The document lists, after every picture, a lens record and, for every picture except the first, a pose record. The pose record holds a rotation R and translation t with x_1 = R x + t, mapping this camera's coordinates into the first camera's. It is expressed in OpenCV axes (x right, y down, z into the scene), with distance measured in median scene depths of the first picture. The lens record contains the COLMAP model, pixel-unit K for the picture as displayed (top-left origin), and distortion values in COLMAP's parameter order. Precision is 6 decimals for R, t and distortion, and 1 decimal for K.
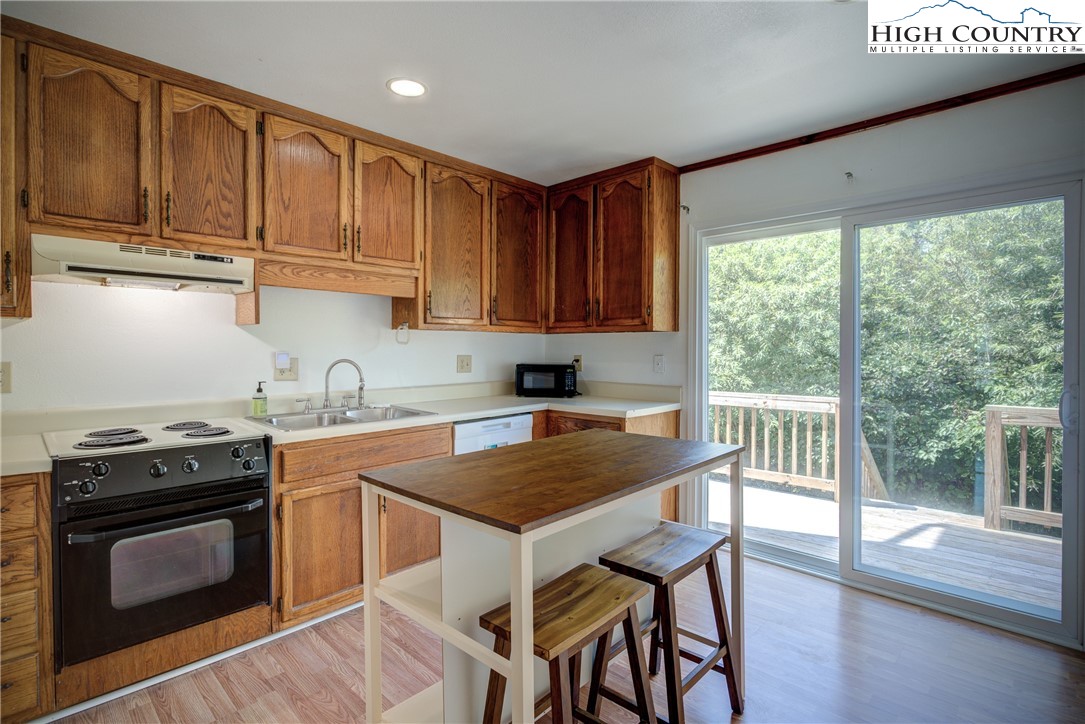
lens RADIAL K [[537.4, 0, 547.9], [0, 537.4, 360.7], [0, 0, 1]] dist [-0.003938, 0.001434]
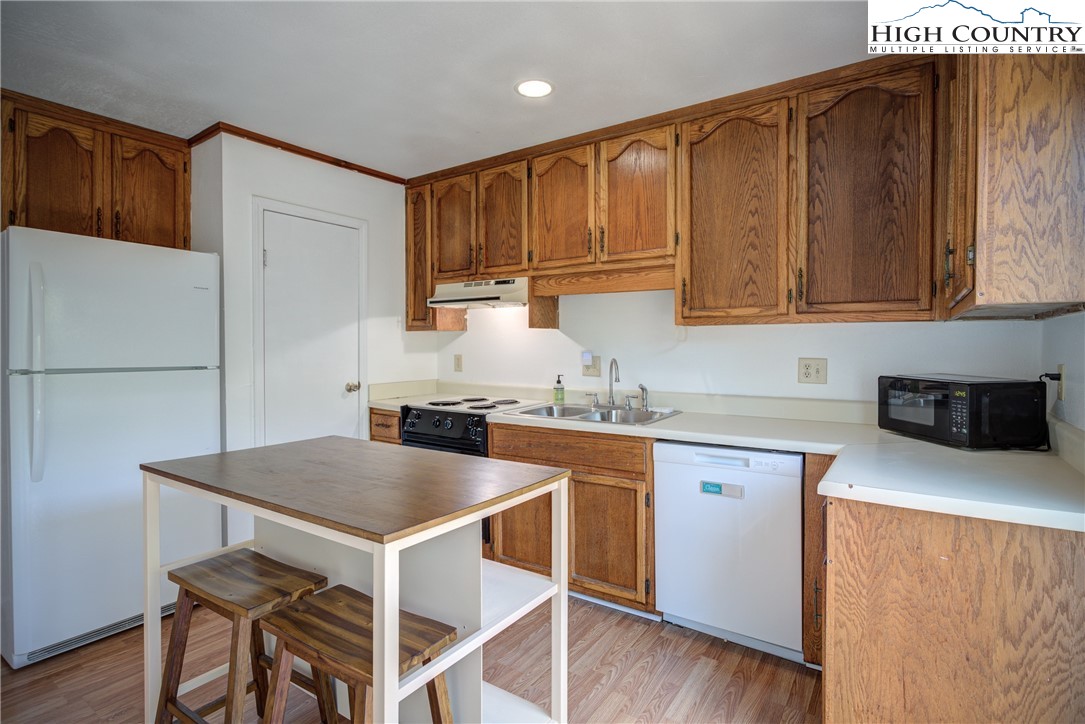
lens RADIAL K [[532.7, 0, 542.7], [0, 532.7, 354.7], [0, 0, 1]] dist [-0.000951, 0.001155]
pose [[0.157753, 0.018062, -0.987313, 0.555927], [-0.022448, 0.999640, 0.014701, -0.019915], [0.987223, 0.019845, 0.158102, 0.658362]]
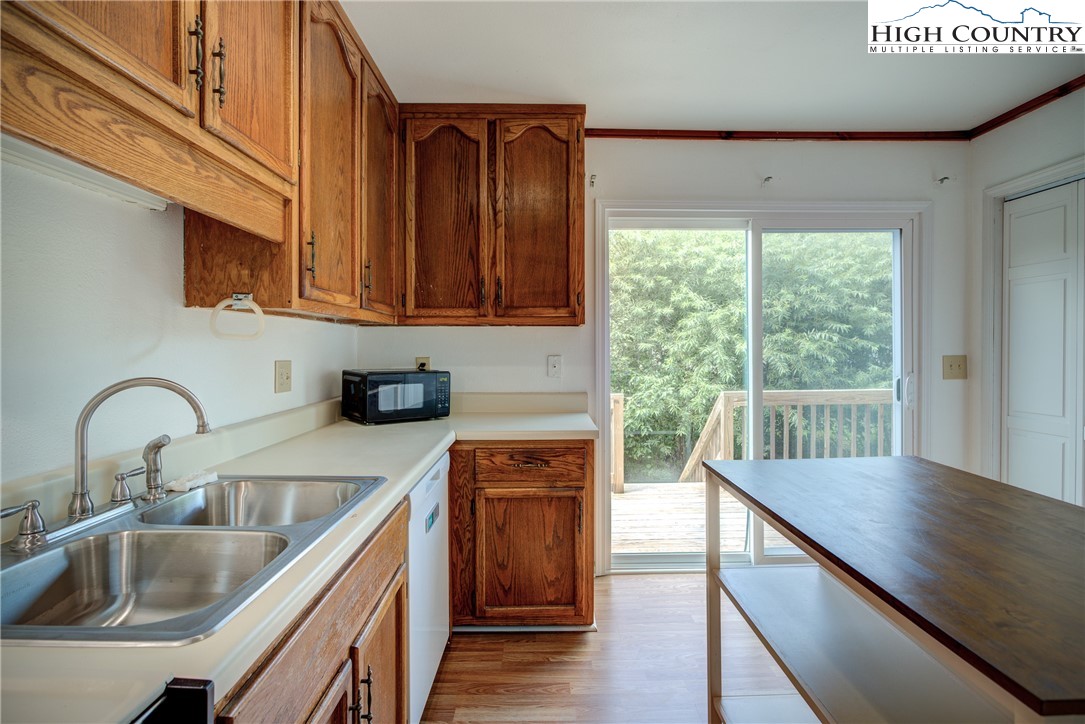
lens RADIAL K [[534.5, 0, 558.8], [0, 534.5, 353.8], [0, 0, 1]] dist [-0.000308, 0.000270]
pose [[0.709267, -0.012408, 0.704831, -0.406416], [0.018307, 0.999832, -0.000821, -0.013356], [-0.704702, 0.013485, 0.709375, 0.490912]]
